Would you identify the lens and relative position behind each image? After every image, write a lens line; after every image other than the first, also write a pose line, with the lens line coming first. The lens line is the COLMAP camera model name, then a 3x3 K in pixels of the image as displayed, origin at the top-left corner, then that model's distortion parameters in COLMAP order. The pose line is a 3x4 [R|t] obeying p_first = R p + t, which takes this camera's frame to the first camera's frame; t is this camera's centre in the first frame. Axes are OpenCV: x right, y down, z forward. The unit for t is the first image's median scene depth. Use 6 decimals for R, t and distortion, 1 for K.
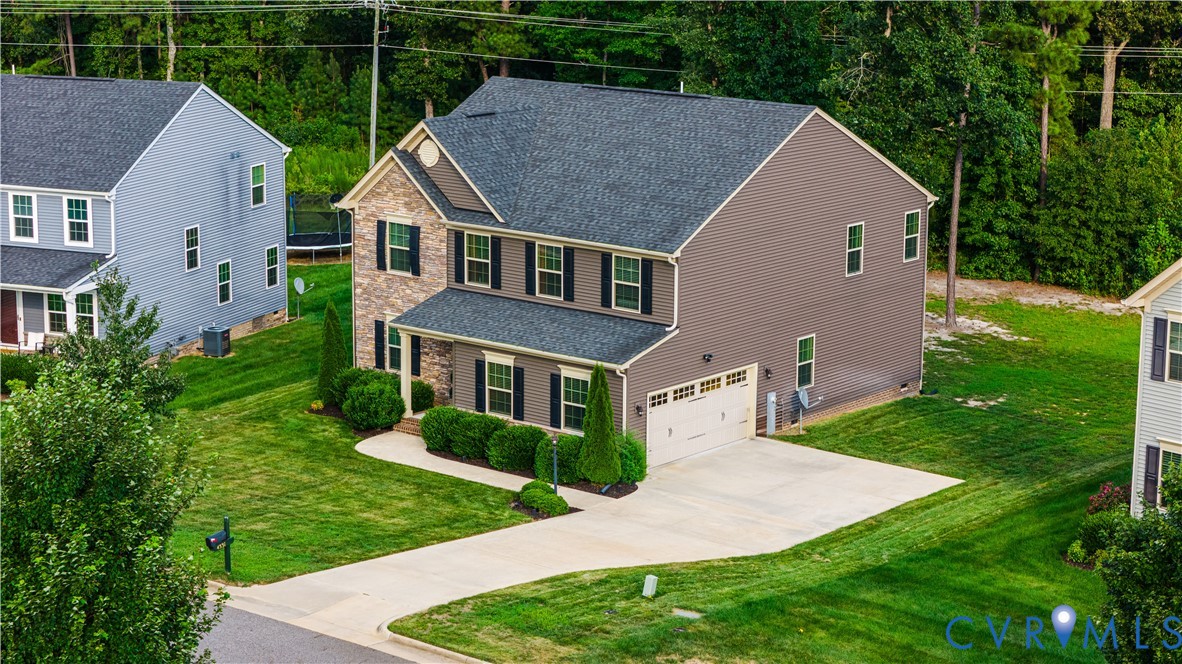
lens RADIAL K [[2352.2, 0, 591.0], [0, 2352.2, 332.0], [0, 0, 1]] dist [-0.159114, 0.280433]
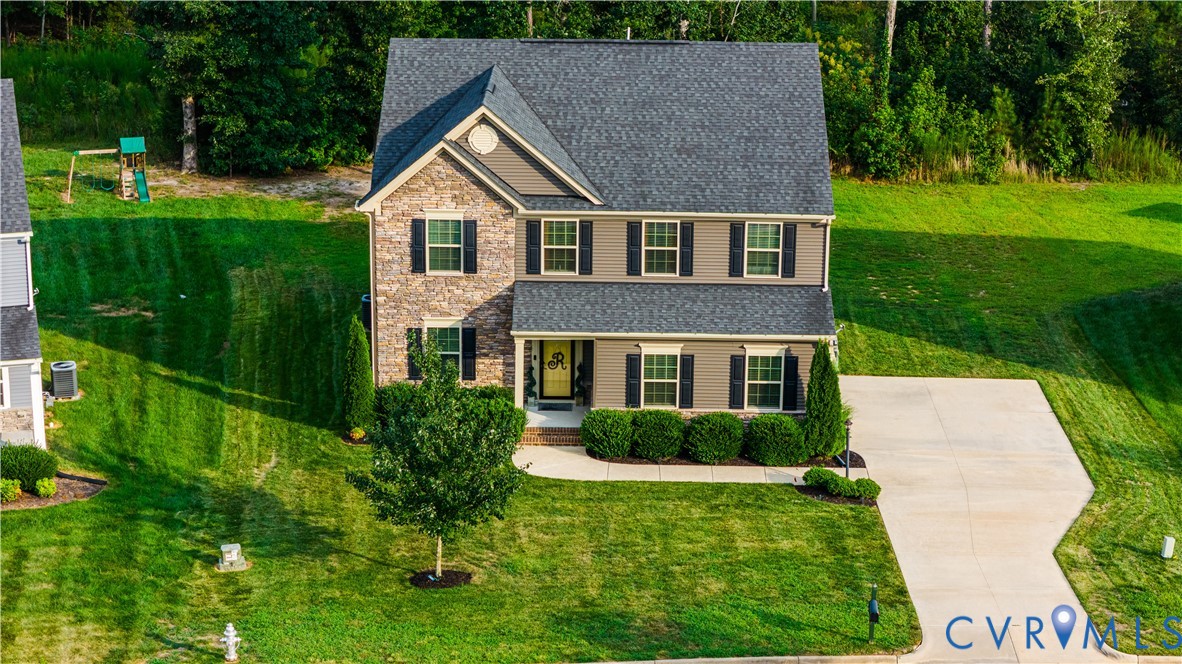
lens RADIAL K [[2352.2, 0, 591.0], [0, 2352.2, 332.0], [0, 0, 1]] dist [-0.159114, 0.280433]
pose [[0.782633, -0.184441, 0.594530, -0.615744], [0.123843, 0.982138, 0.141663, -0.131785], [-0.610039, -0.037241, 0.791496, 0.259479]]
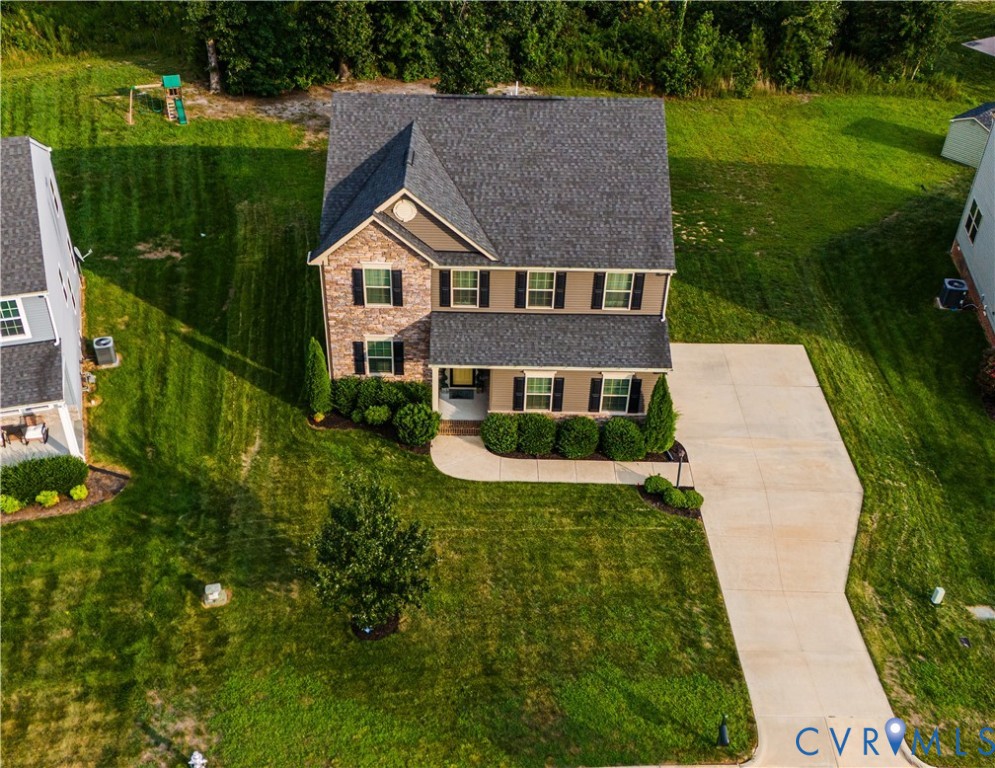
lens RADIAL K [[1087.2, 0, 479.1], [0, 1087.2, 423.9], [0, 0, 1]] dist [0.178910, -0.395317]
pose [[0.781030, -0.378256, 0.496904, -0.364670], [0.118809, 0.871161, 0.476407, -0.248227], [-0.613087, -0.313052, 0.725343, 0.571065]]
